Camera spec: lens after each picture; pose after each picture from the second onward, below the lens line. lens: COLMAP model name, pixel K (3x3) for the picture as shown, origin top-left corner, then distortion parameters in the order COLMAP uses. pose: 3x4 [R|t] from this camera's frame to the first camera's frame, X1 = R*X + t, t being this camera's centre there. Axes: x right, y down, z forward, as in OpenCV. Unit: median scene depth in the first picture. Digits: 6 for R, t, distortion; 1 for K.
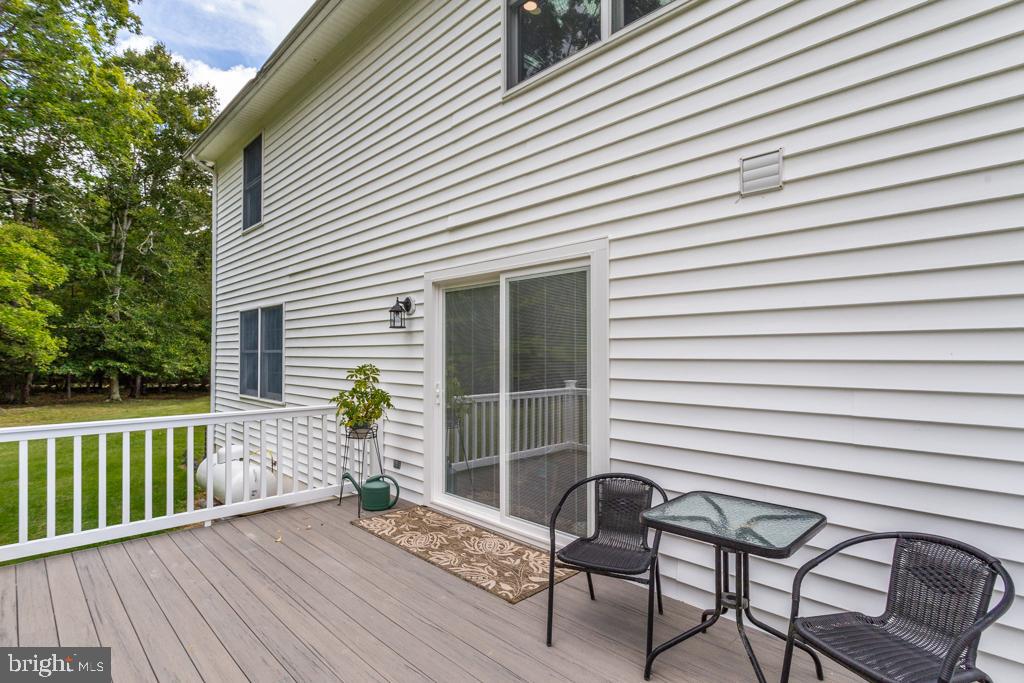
lens RADIAL K [[492.0, 0, 513.6], [0, 492.0, 352.3], [0, 0, 1]] dist [-0.020702, 0.000091]
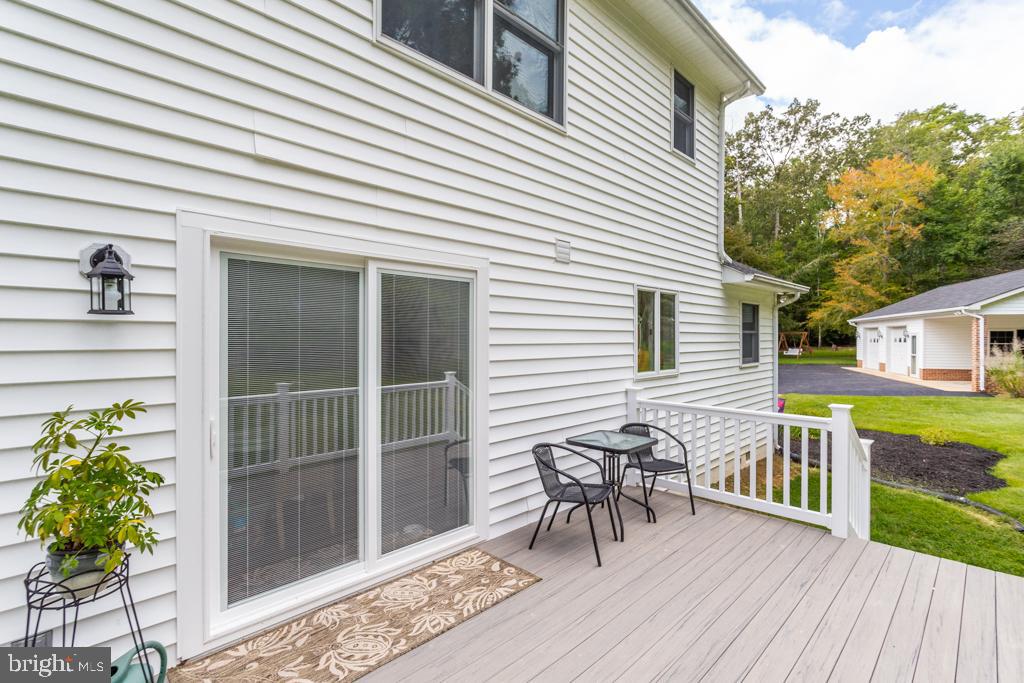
lens RADIAL K [[491.7, 0, 512.0], [0, 491.7, 341.5], [0, 0, 1]] dist [-0.000410, 0.000014]
pose [[-0.004956, -0.008863, 0.999948, -0.831480], [-0.005874, 0.999944, 0.008834, -0.037267], [-0.999970, -0.005830, -0.005008, 0.783496]]
